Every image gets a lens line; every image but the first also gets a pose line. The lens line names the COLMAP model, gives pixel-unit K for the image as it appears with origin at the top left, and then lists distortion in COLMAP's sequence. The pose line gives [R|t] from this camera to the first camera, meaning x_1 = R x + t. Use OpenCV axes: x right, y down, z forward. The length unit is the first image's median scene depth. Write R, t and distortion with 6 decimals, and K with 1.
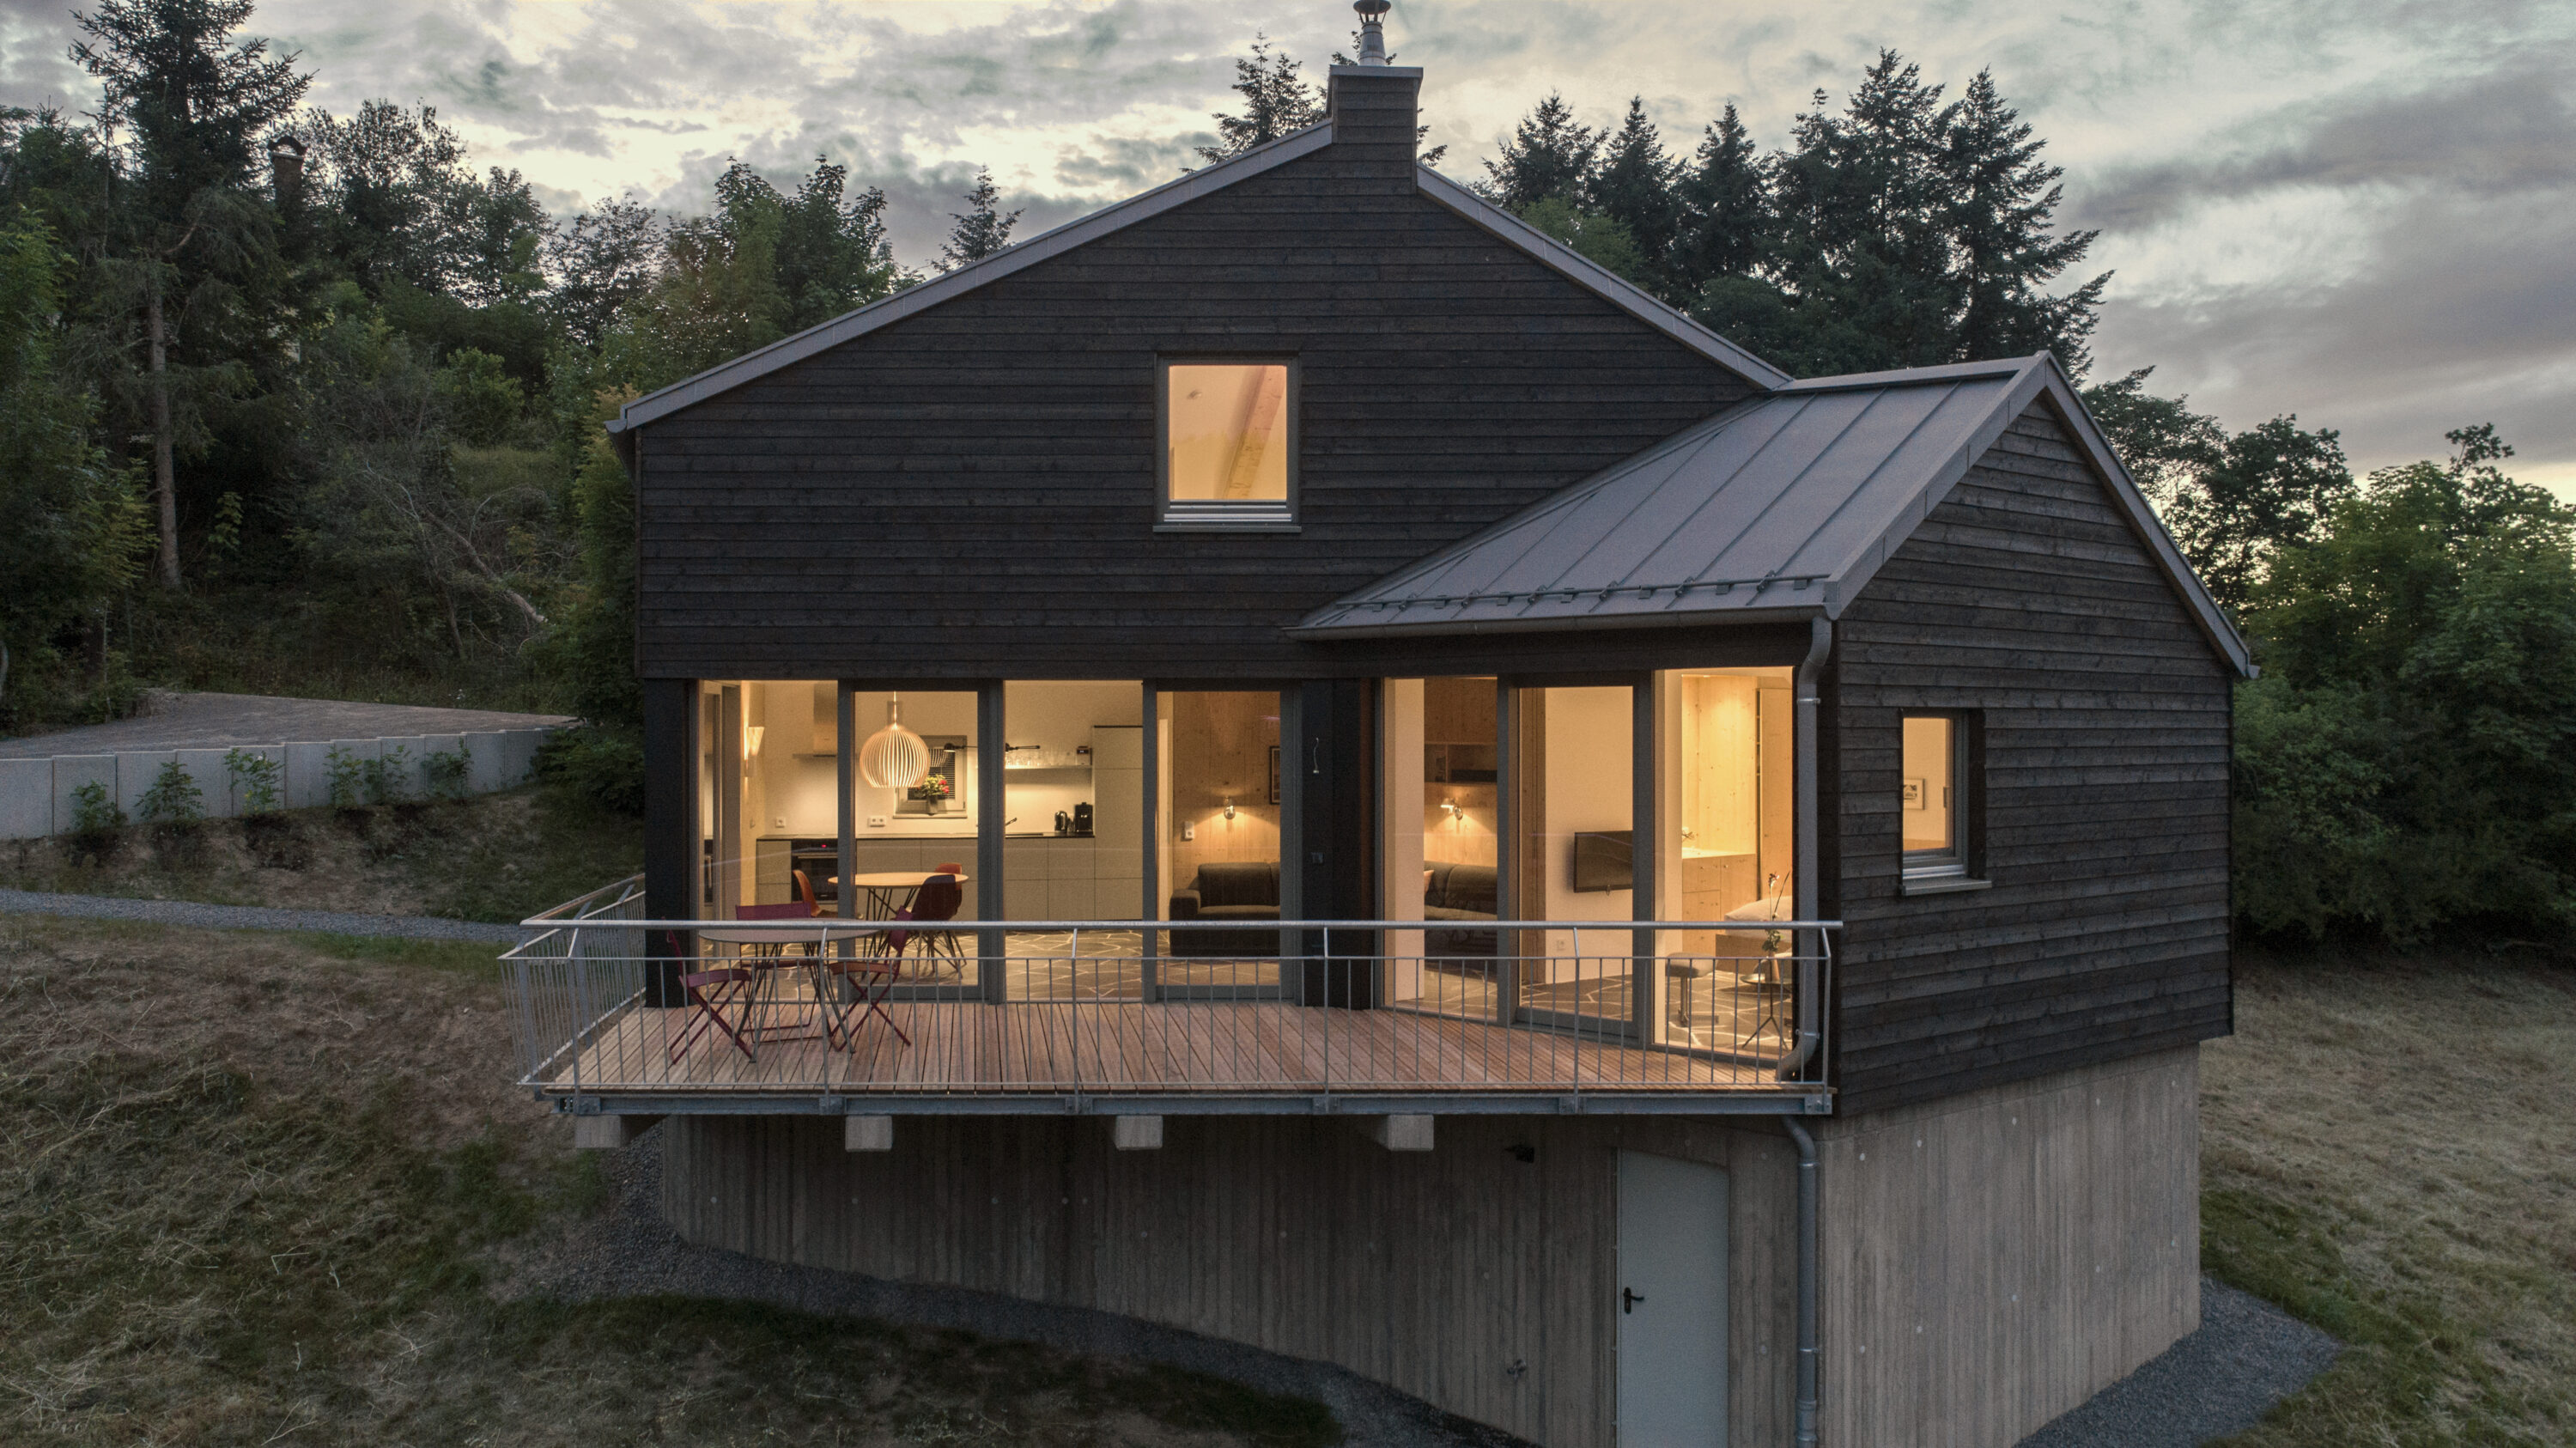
lens RADIAL K [[1745.8, 0, 1304.5], [0, 1745.8, 715.5], [0, 0, 1]] dist [-0.004335, -0.003607]
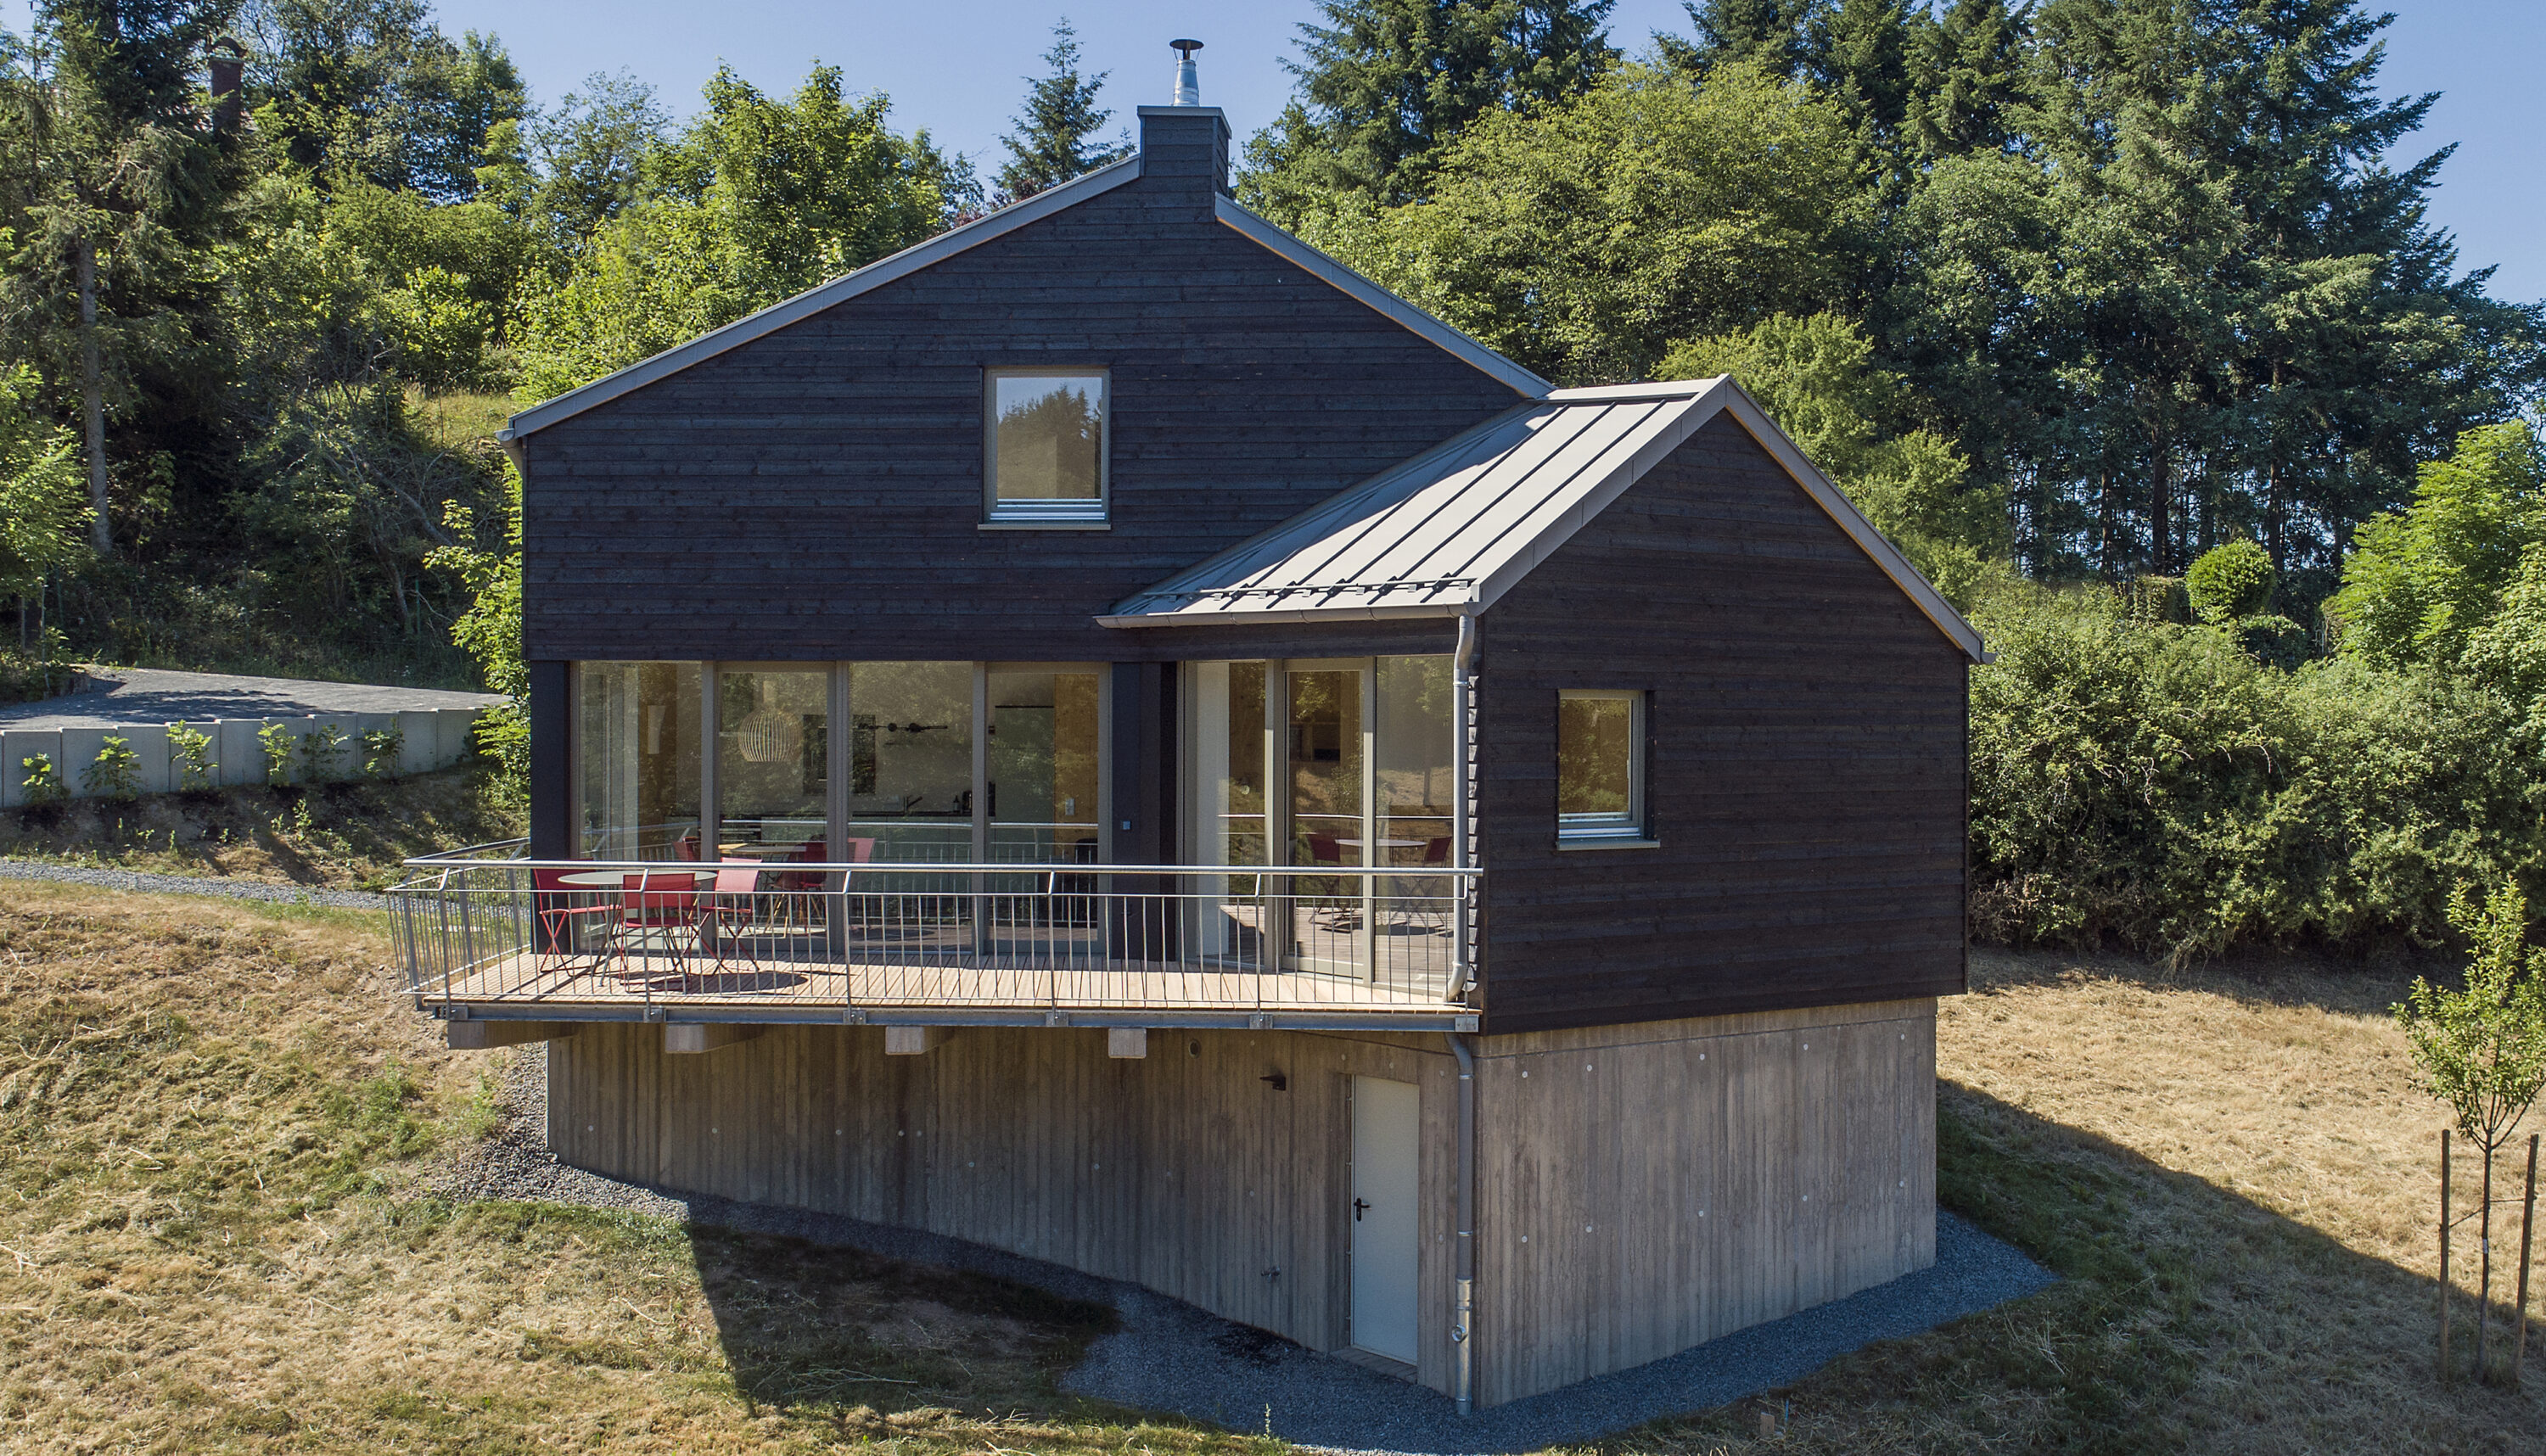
lens RADIAL K [[2351.5, 0, 1439.9], [0, 2351.5, 713.0], [0, 0, 1]] dist [-0.021339, 0.016923]
pose [[0.998706, 0.003814, -0.050722, 0.279907], [-0.003508, 0.999975, 0.006127, 0.000960], [0.050744, -0.005942, 0.998694, -0.470415]]
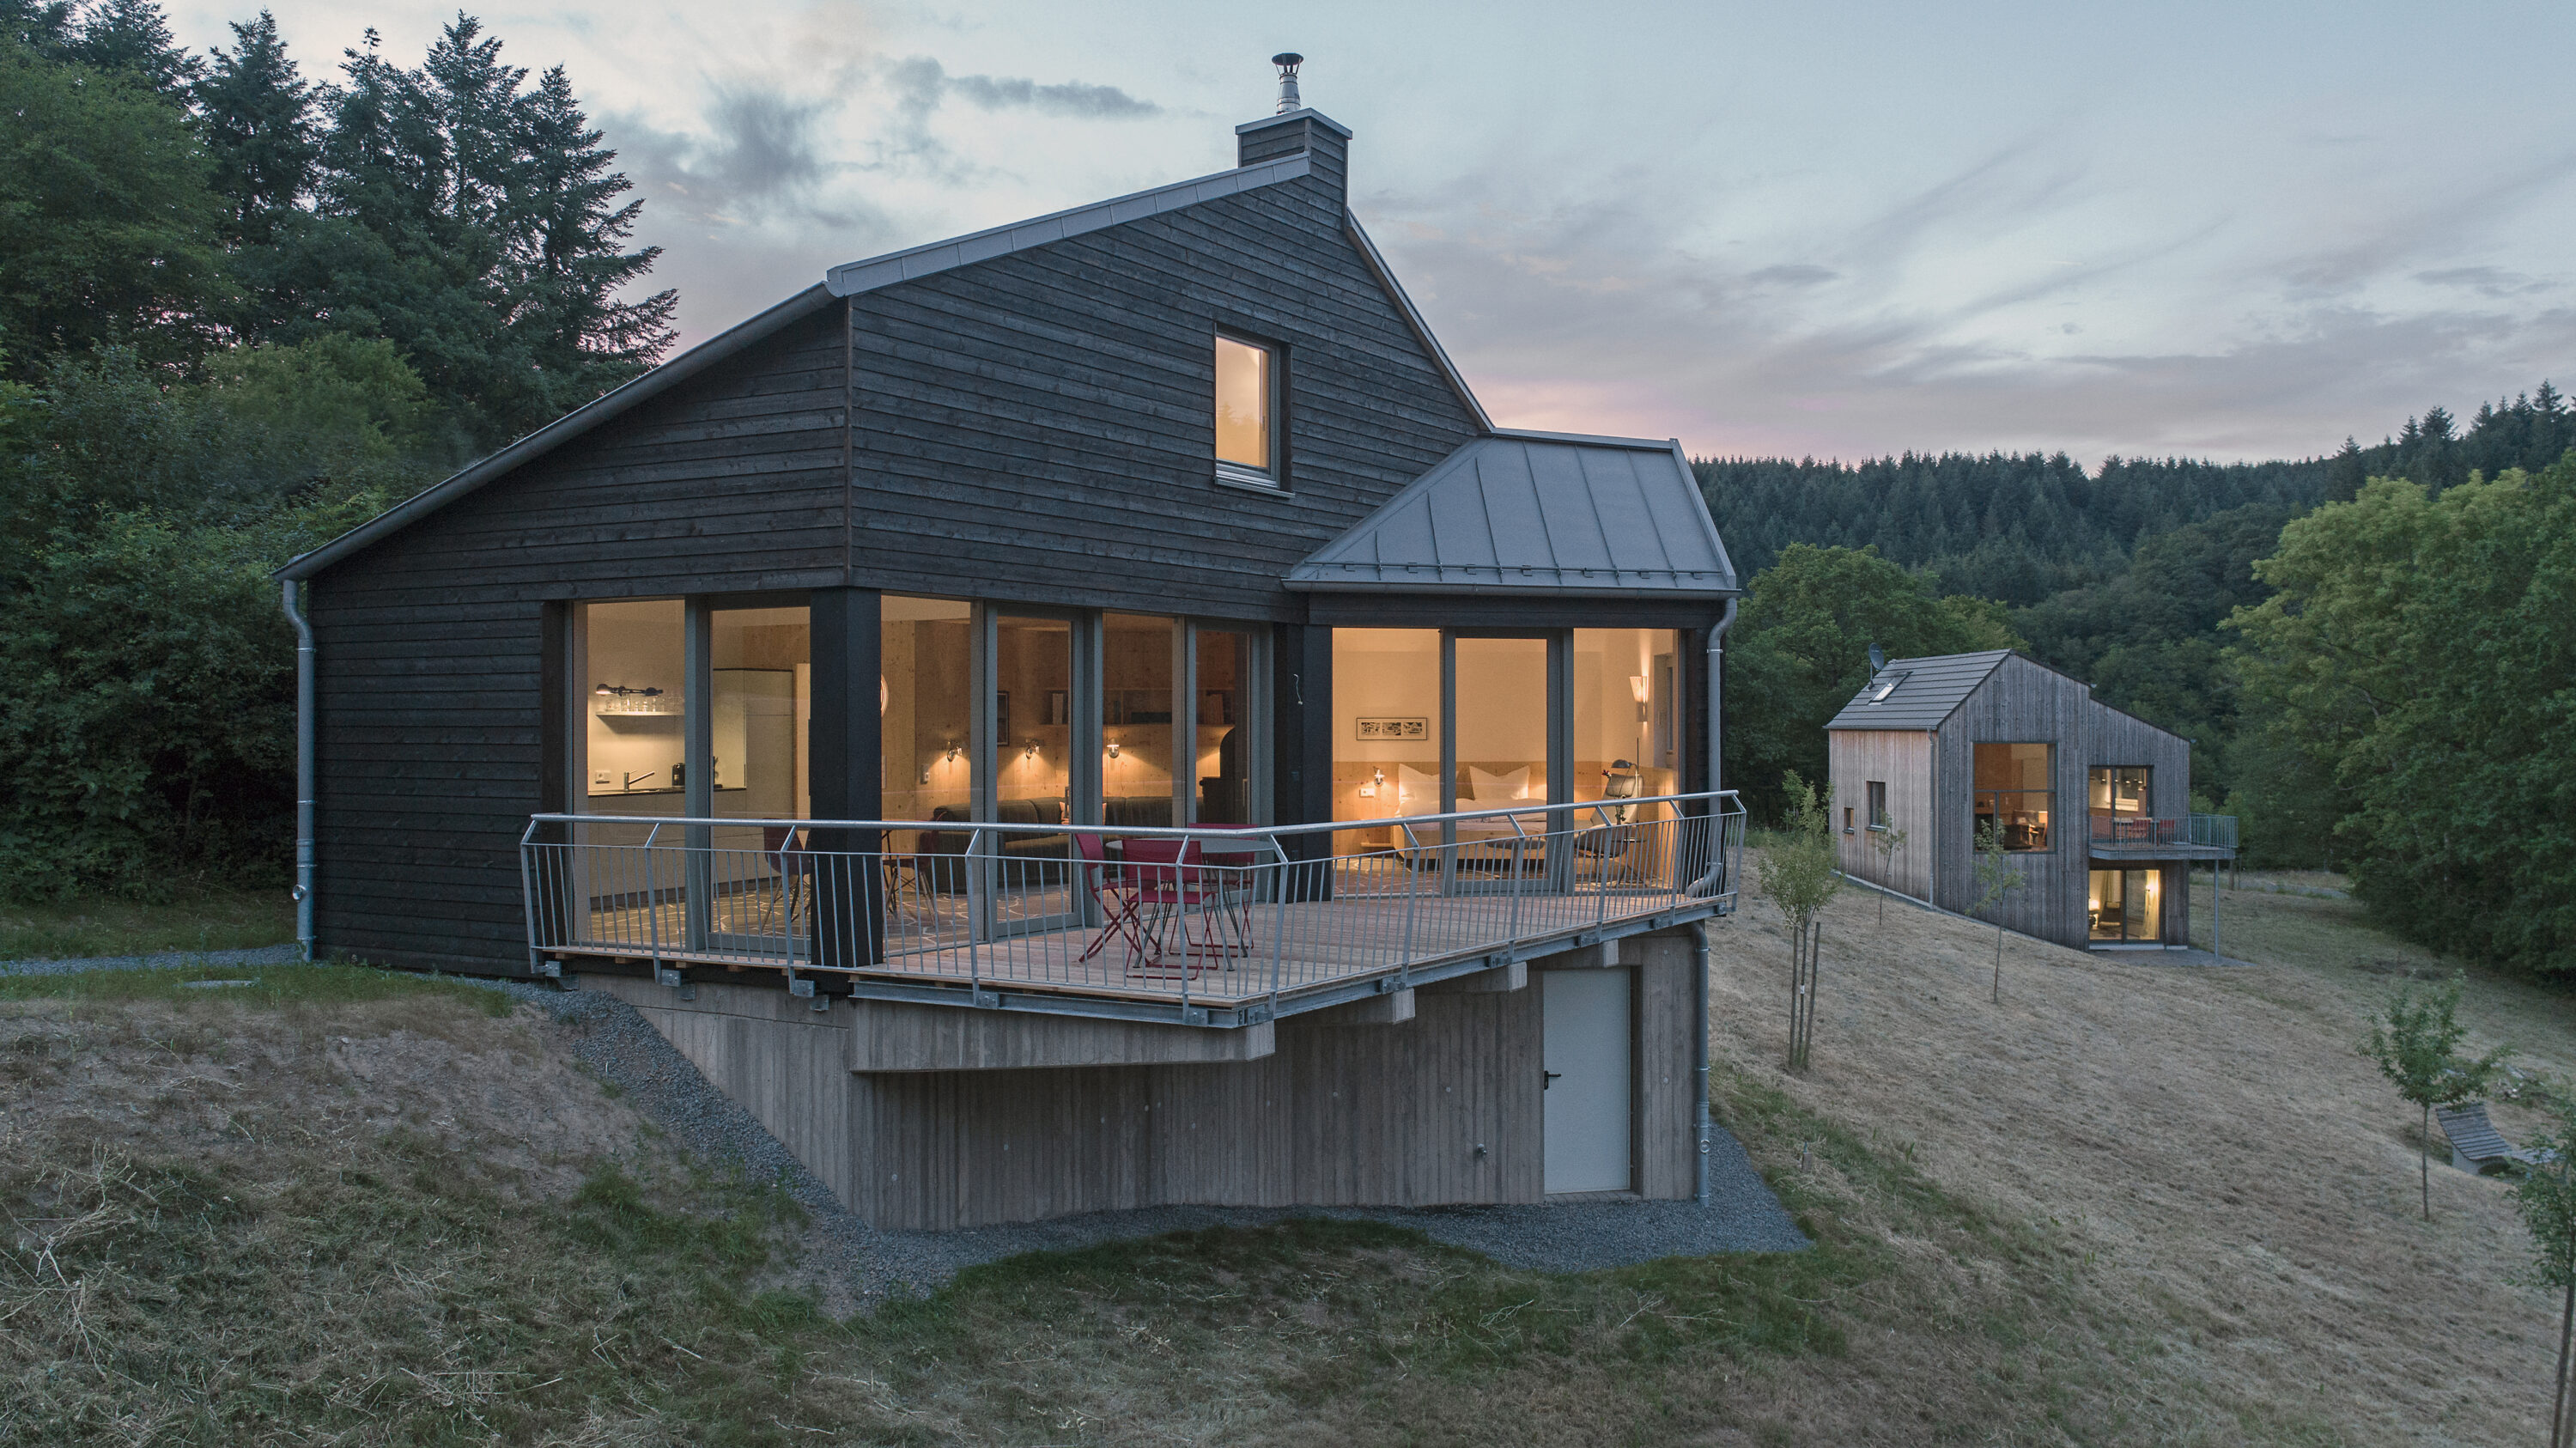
lens RADIAL K [[1745.8, 0, 1306.6], [0, 1745.8, 706.8], [0, 0, 1]] dist [-0.004335, -0.003607]
pose [[0.573973, 0.009211, 0.818823, -0.949947], [-0.004392, 0.999957, -0.008170, 0.044013], [-0.818863, 0.001093, 0.573989, 0.317373]]
